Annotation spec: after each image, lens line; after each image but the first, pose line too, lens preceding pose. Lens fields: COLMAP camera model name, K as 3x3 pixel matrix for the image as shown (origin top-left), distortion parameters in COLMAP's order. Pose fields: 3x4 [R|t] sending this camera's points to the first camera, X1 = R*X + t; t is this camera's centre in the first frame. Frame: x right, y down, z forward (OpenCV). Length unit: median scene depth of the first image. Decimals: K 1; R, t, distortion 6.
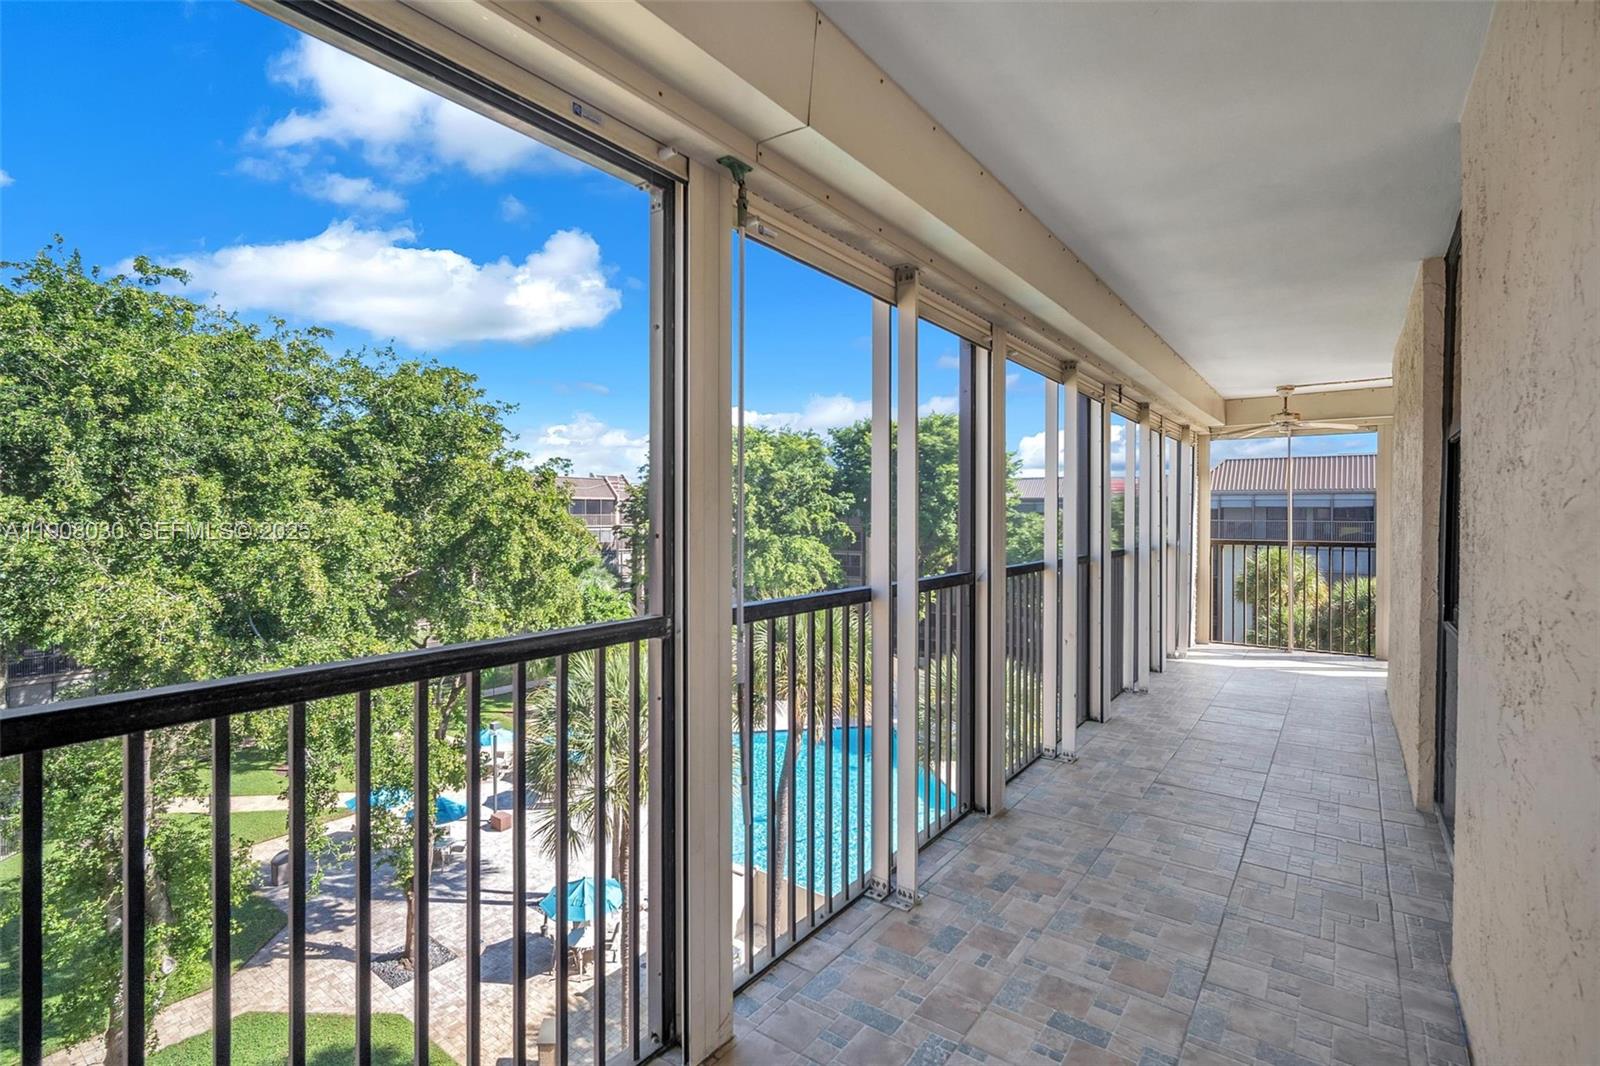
lens RADIAL K [[717.0, 0, 797.8], [0, 717.0, 515.5], [0, 0, 1]] dist [-0.008392, 0.000924]
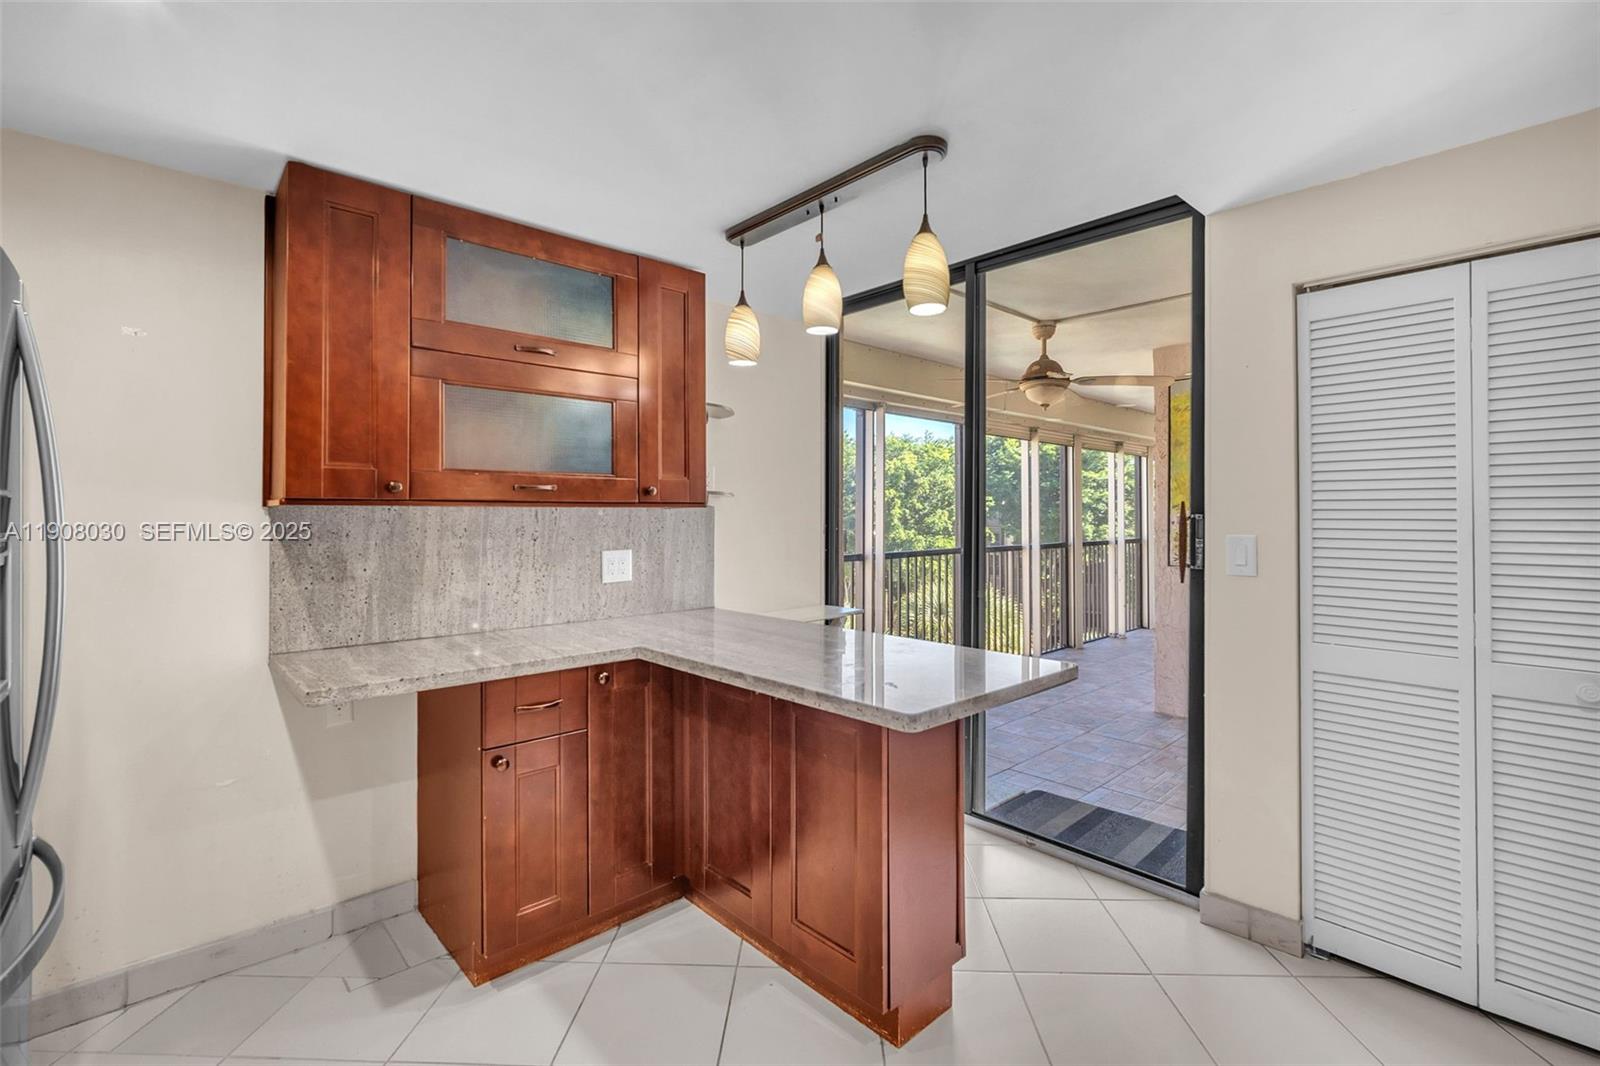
lens RADIAL K [[717.0, 0, 797.8], [0, 717.0, 515.5], [0, 0, 1]] dist [-0.008392, 0.000924]
pose [[0.983399, -0.005207, -0.181384, -0.014876], [0.004617, 0.999983, -0.003675, -0.000278], [0.181400, 0.002777, 0.983406, -0.112186]]
